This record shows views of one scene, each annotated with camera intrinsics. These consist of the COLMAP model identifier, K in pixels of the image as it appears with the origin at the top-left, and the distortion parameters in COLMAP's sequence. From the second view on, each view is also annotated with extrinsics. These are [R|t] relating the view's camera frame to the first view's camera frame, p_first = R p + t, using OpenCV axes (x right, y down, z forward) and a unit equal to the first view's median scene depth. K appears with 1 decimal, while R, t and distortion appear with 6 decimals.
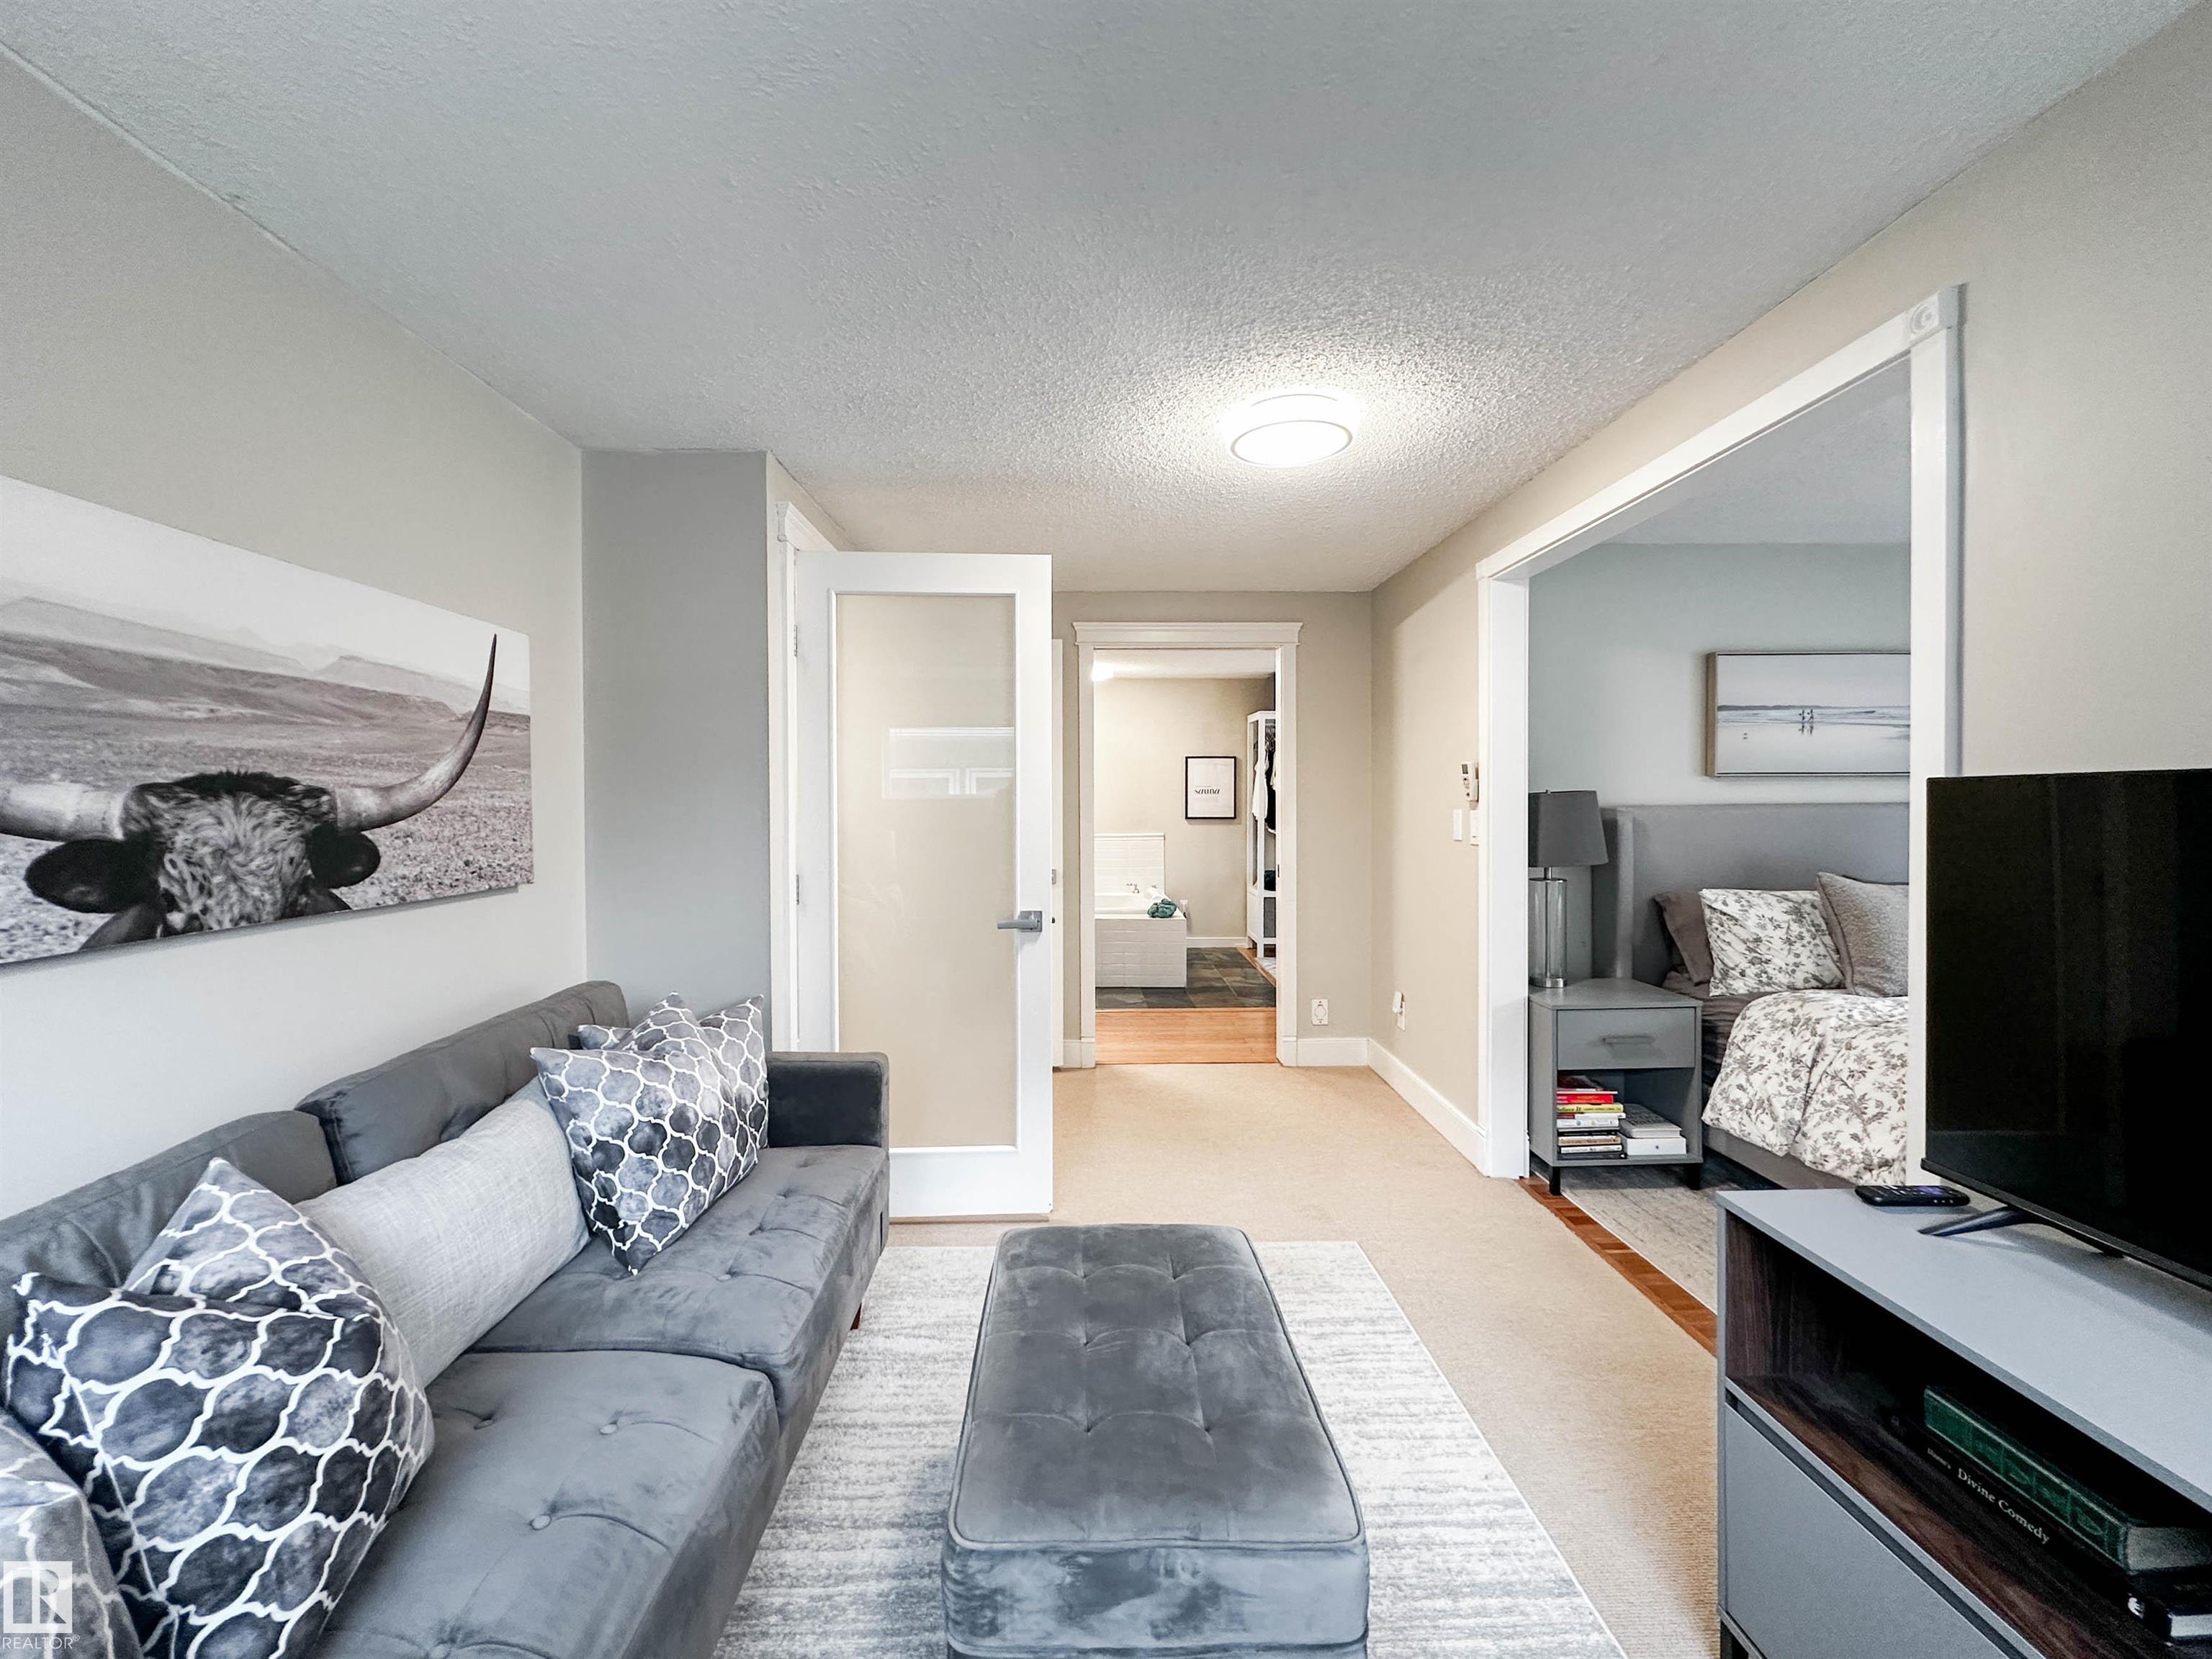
lens RADIAL K [[894.4, 0, 1097.5], [0, 894.4, 819.4], [0, 0, 1]] dist [0.000542, -0.000045]
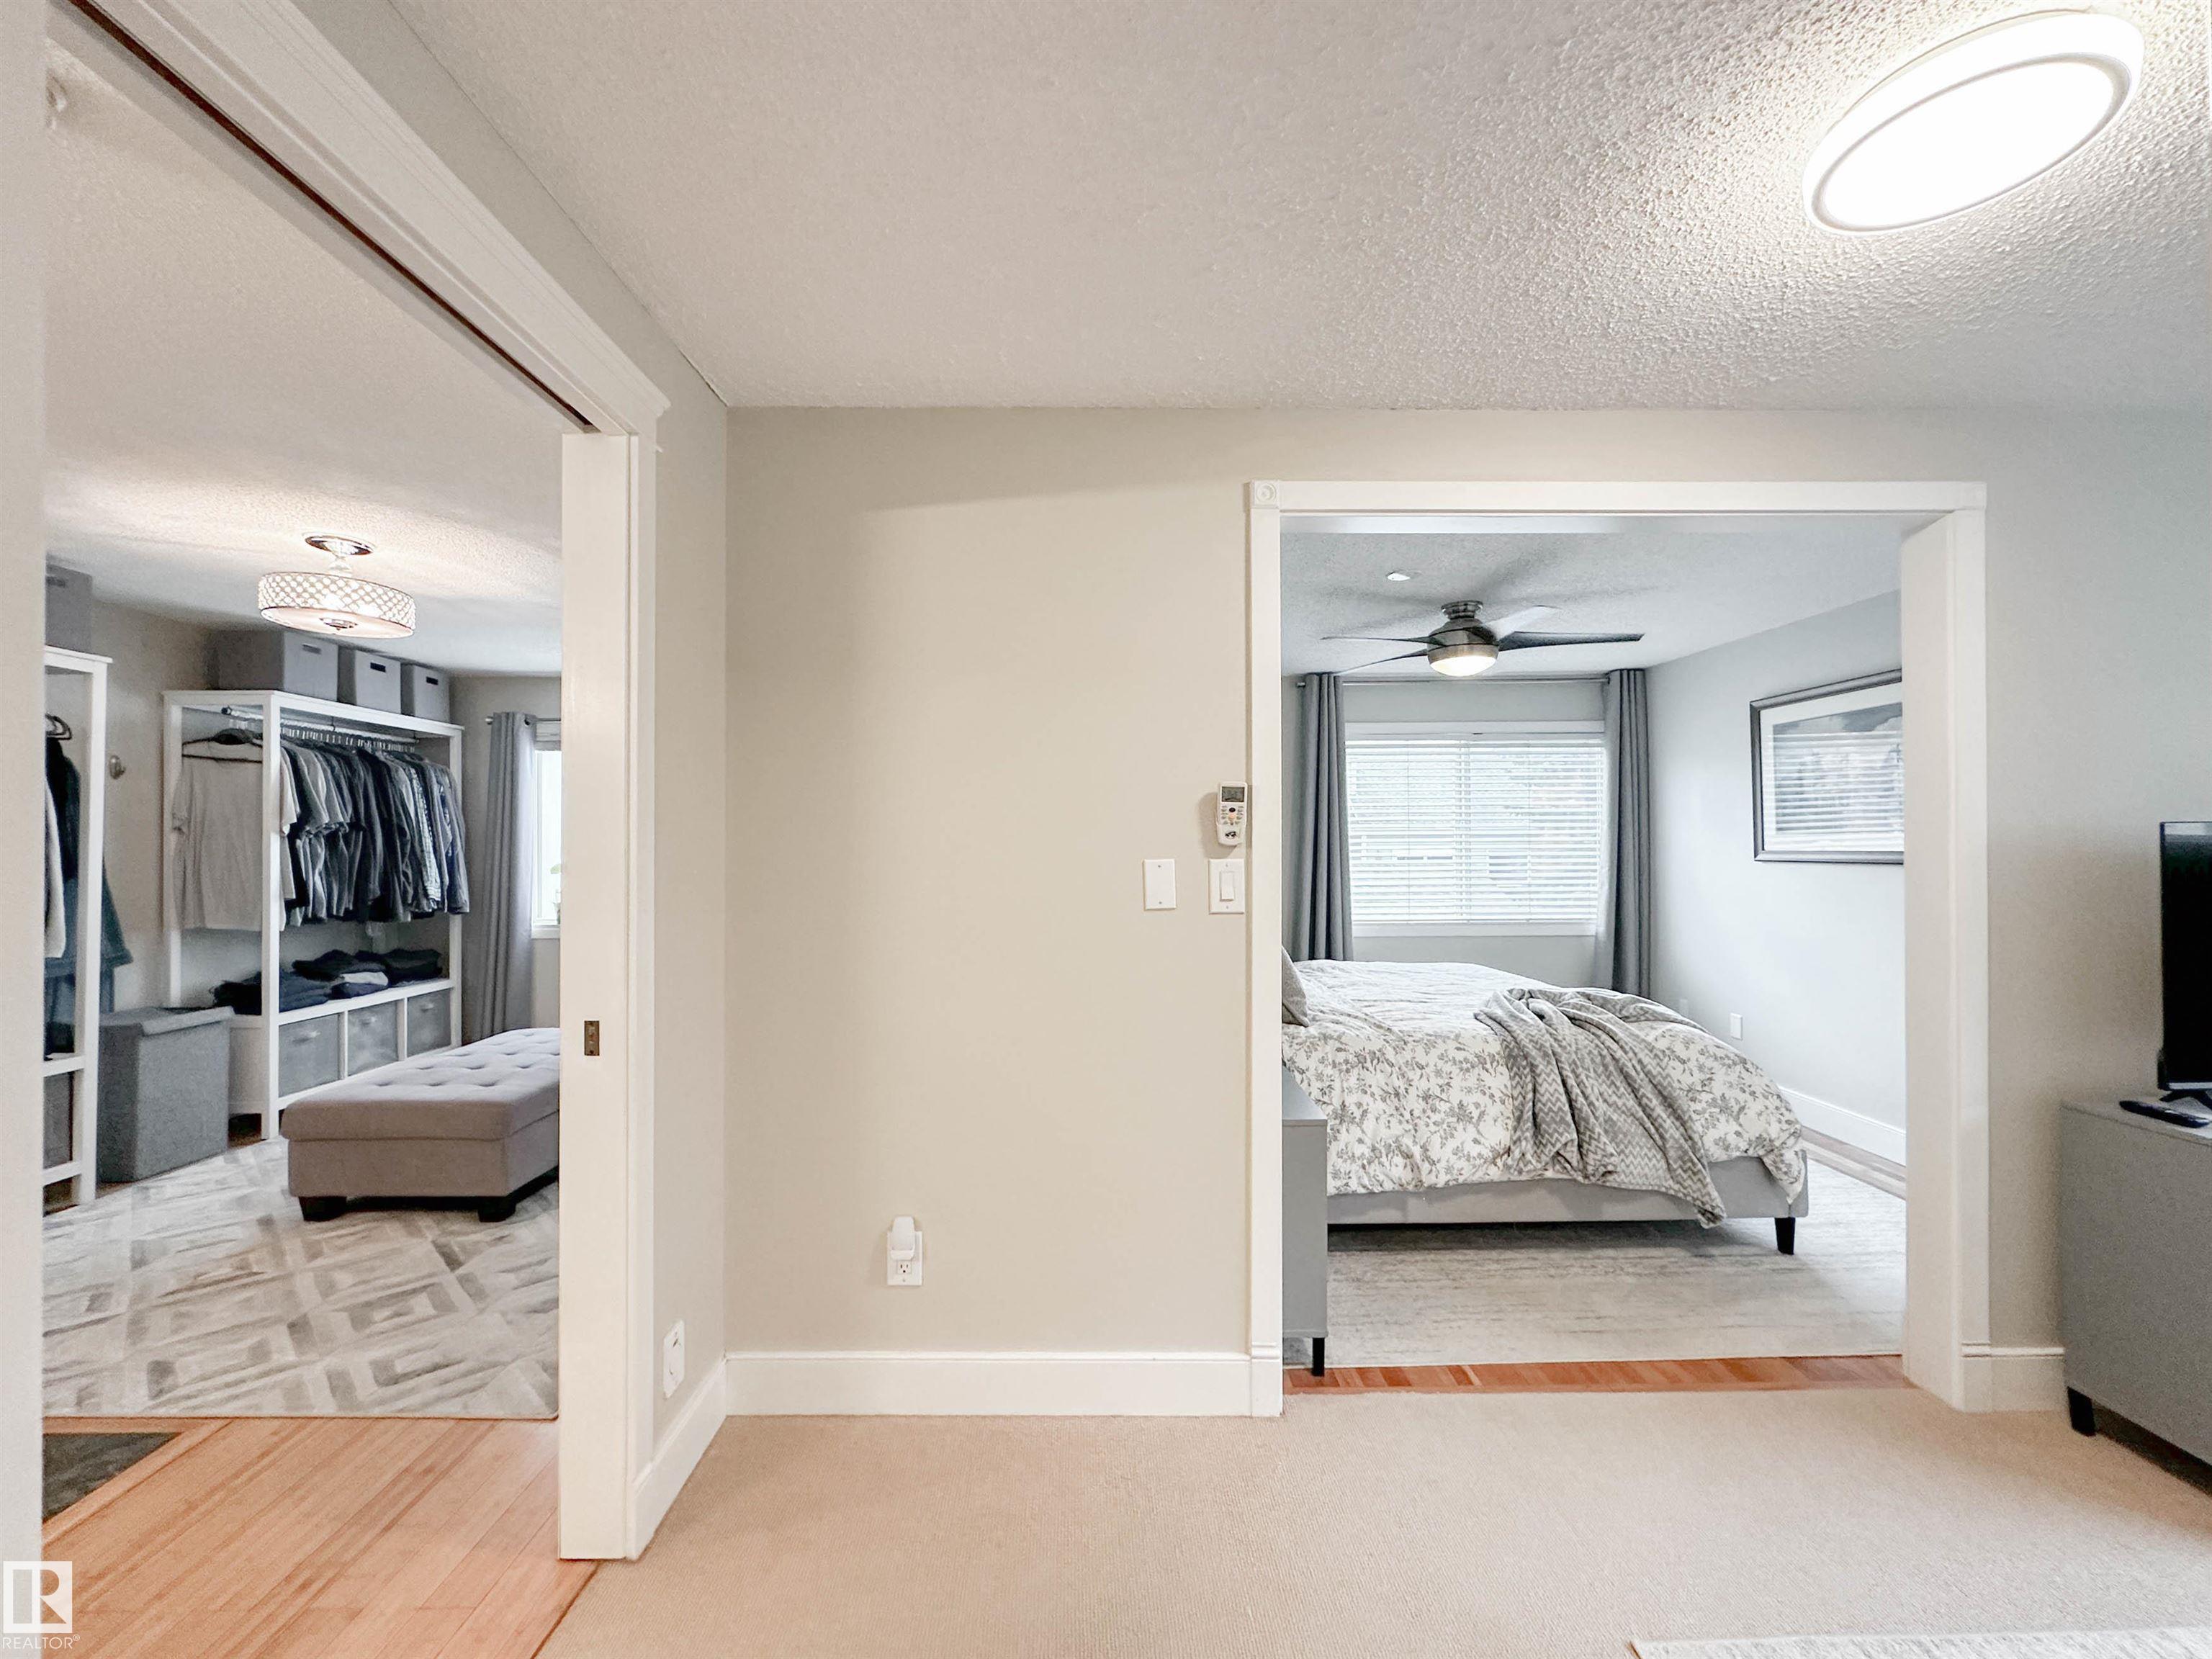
lens RADIAL K [[904.7, 0, 1106.0], [0, 904.7, 829.5], [0, 0, 1]] dist [-0.003485, 0.000440]
pose [[0.016293, 0.021477, 0.999637, -0.253373], [0.026249, 0.999416, -0.021900, -0.022736], [-0.999523, 0.026596, 0.015719, 1.148929]]
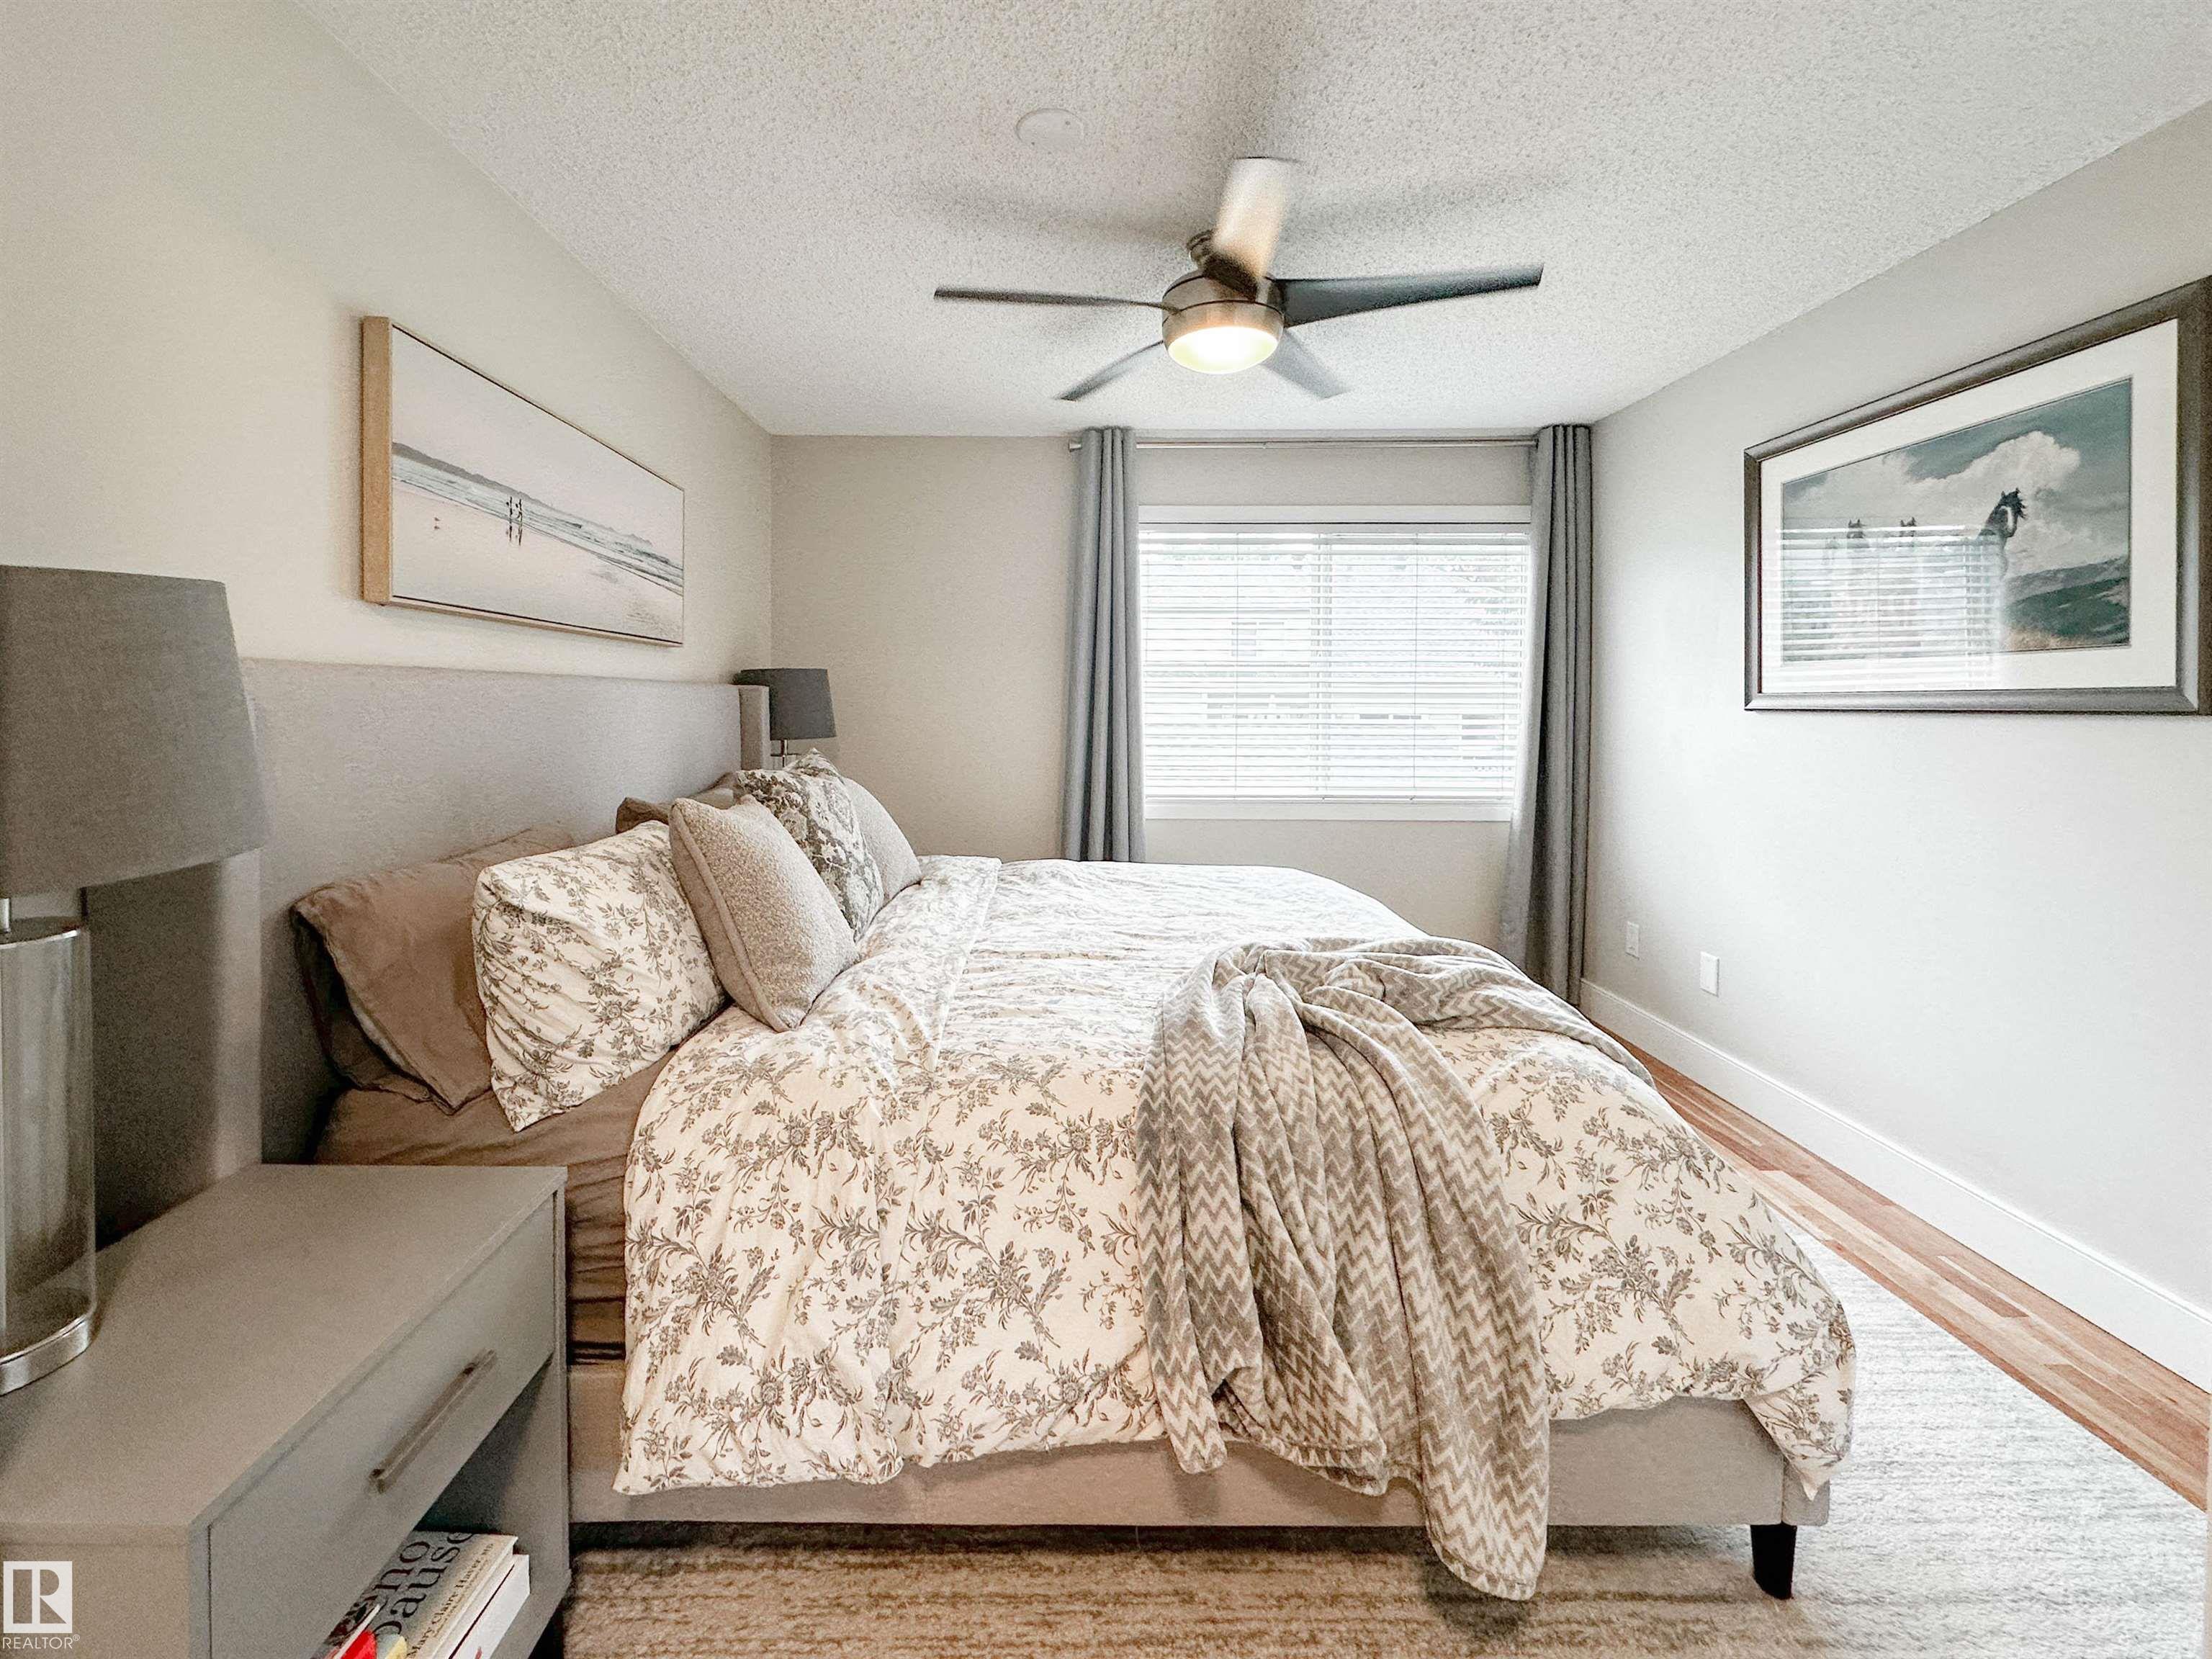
lens RADIAL K [[937.1, 0, 1066.8], [0, 937.1, 710.8], [0, 0, 1]] dist [-0.000322, -0.000597]
pose [[0.032246, -0.003198, 0.999475, 0.280446], [0.016431, 0.999861, 0.002669, 0.010963], [-0.999345, 0.016336, 0.032294, 0.763078]]
